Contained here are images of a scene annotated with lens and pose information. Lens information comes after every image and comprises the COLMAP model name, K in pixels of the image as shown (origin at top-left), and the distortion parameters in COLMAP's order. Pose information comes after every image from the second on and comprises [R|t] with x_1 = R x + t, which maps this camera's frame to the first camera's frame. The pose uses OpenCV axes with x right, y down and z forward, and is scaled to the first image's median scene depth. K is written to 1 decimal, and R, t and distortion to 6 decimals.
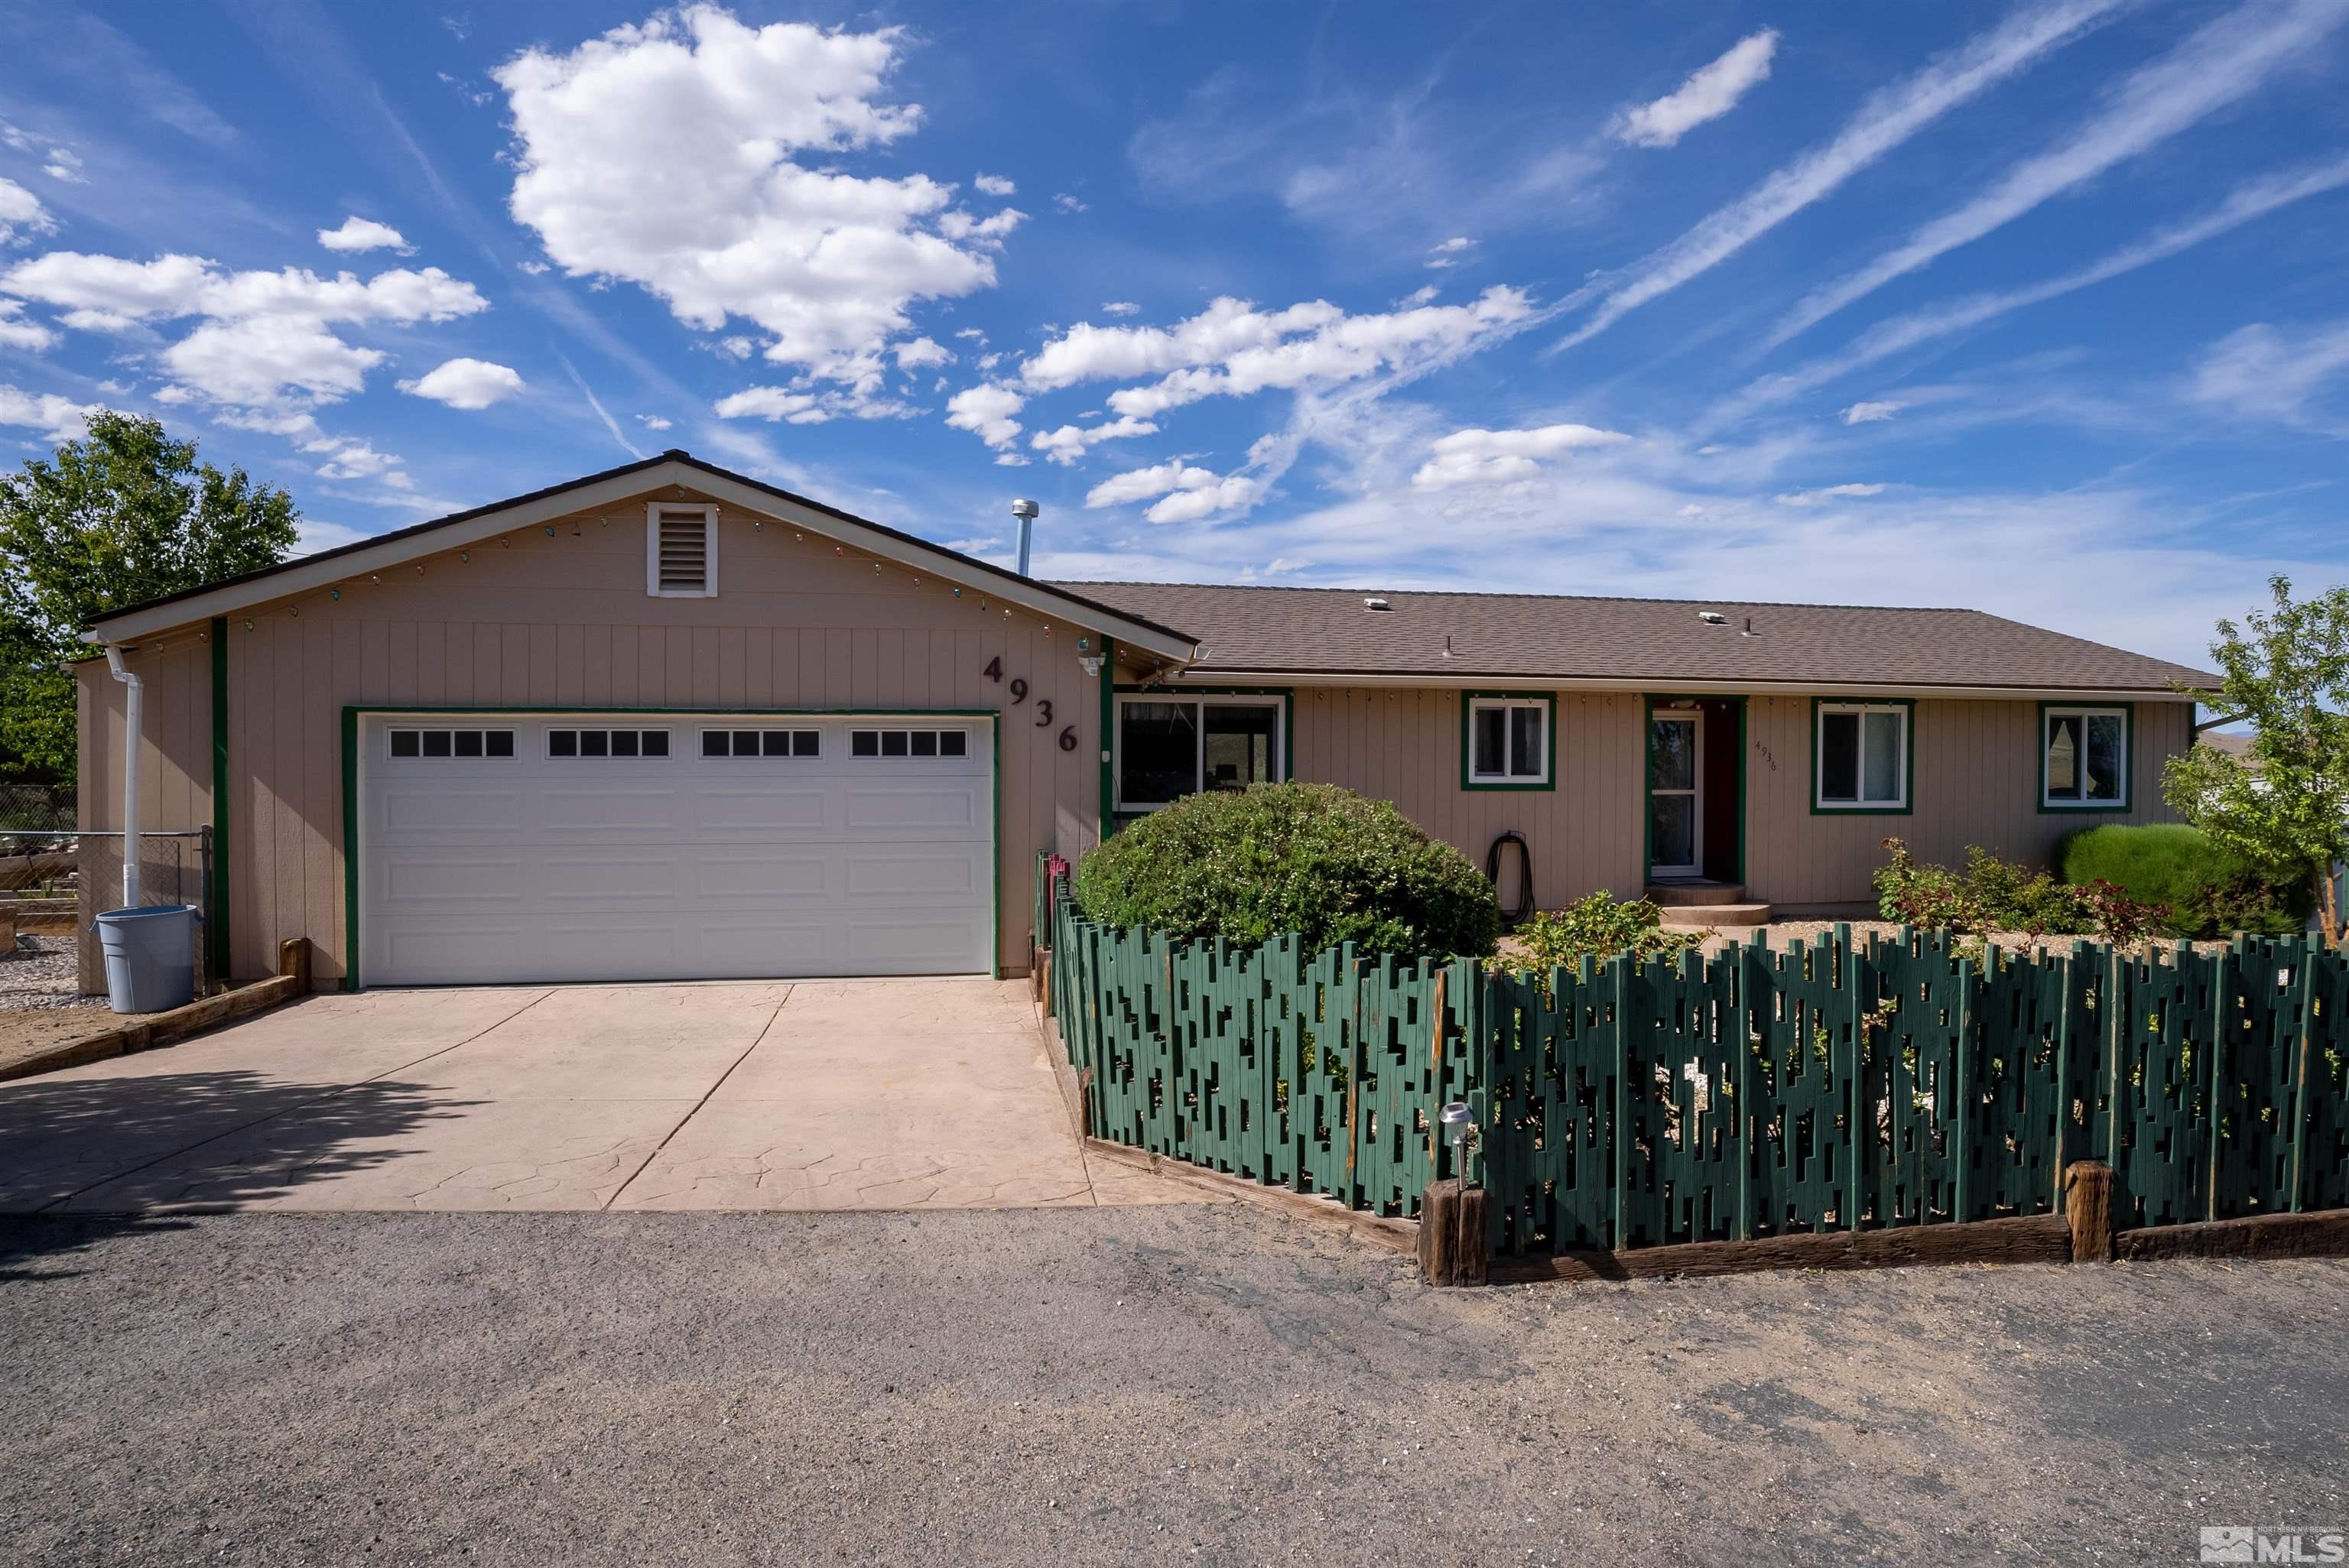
lens RADIAL K [[1265.1, 0, 1137.9], [0, 1265.1, 793.2], [0, 0, 1]] dist [-0.046120, 0.025630]
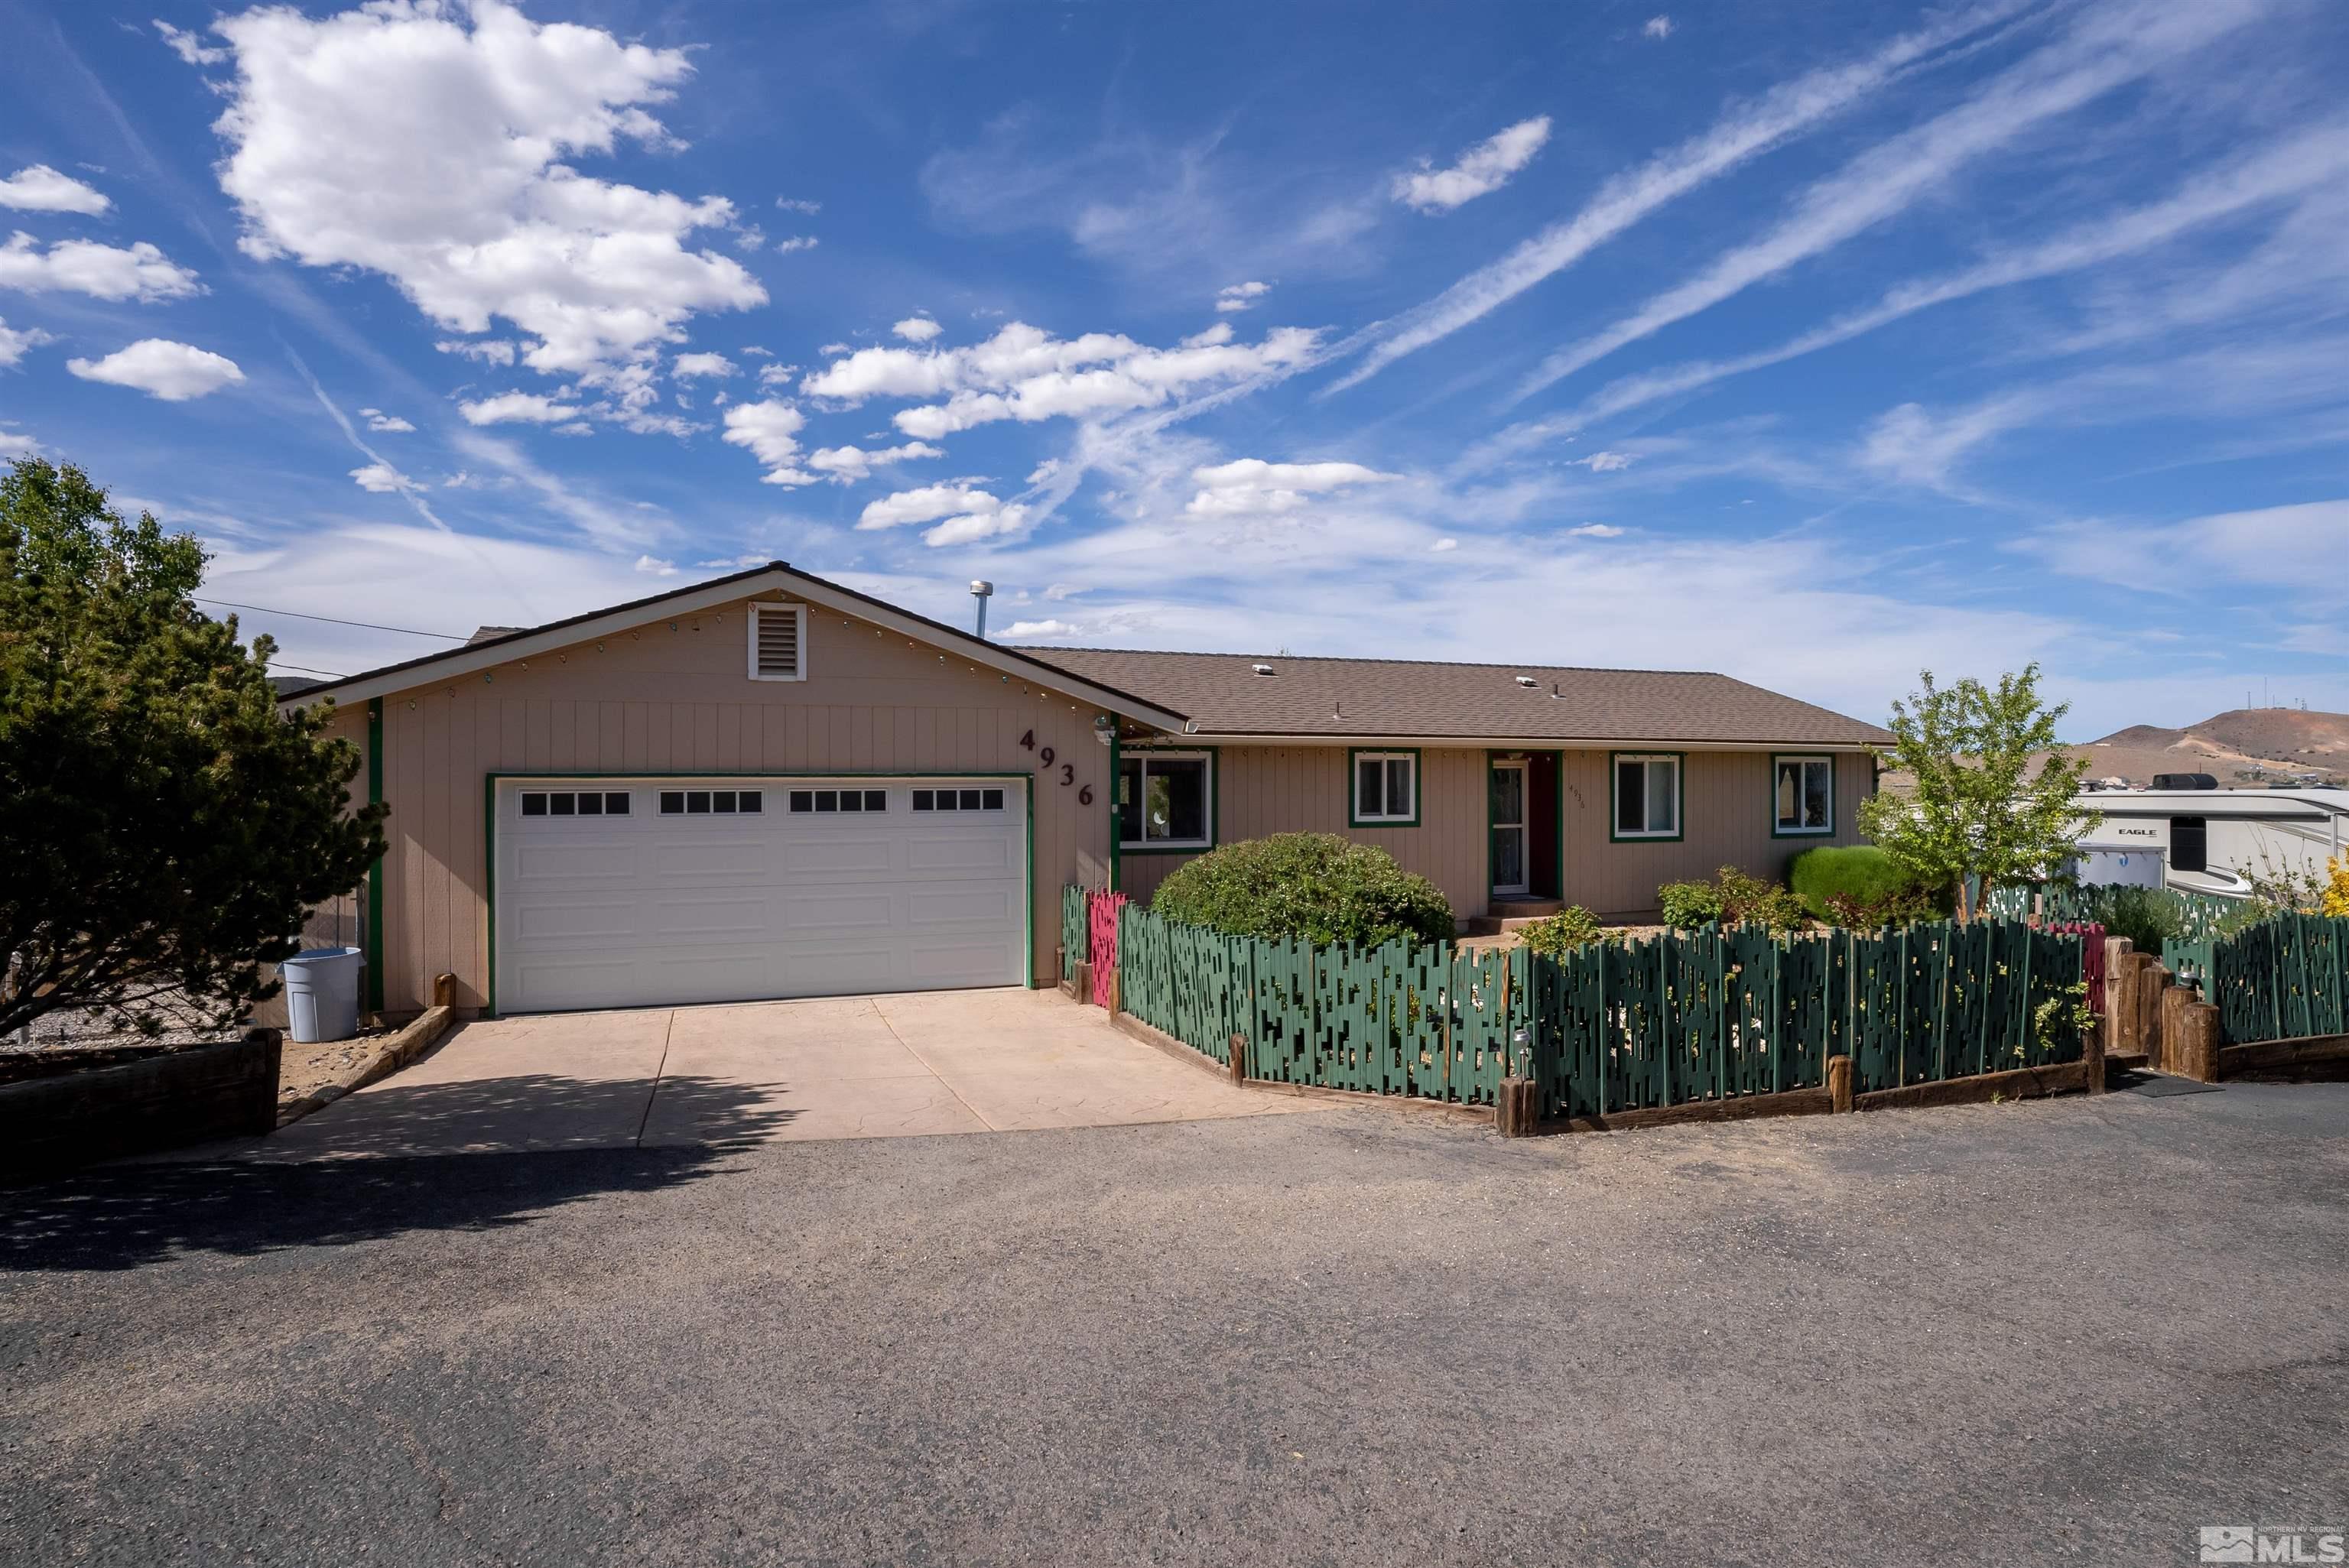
lens RADIAL K [[1265.1, 0, 1165.4], [0, 1265.1, 813.3], [0, 0, 1]] dist [-0.046120, 0.025630]
pose [[0.981613, -0.009332, 0.190653, -0.140410], [0.010040, 0.999946, -0.002747, -0.013381], [-0.190617, 0.004611, 0.981654, -0.153906]]
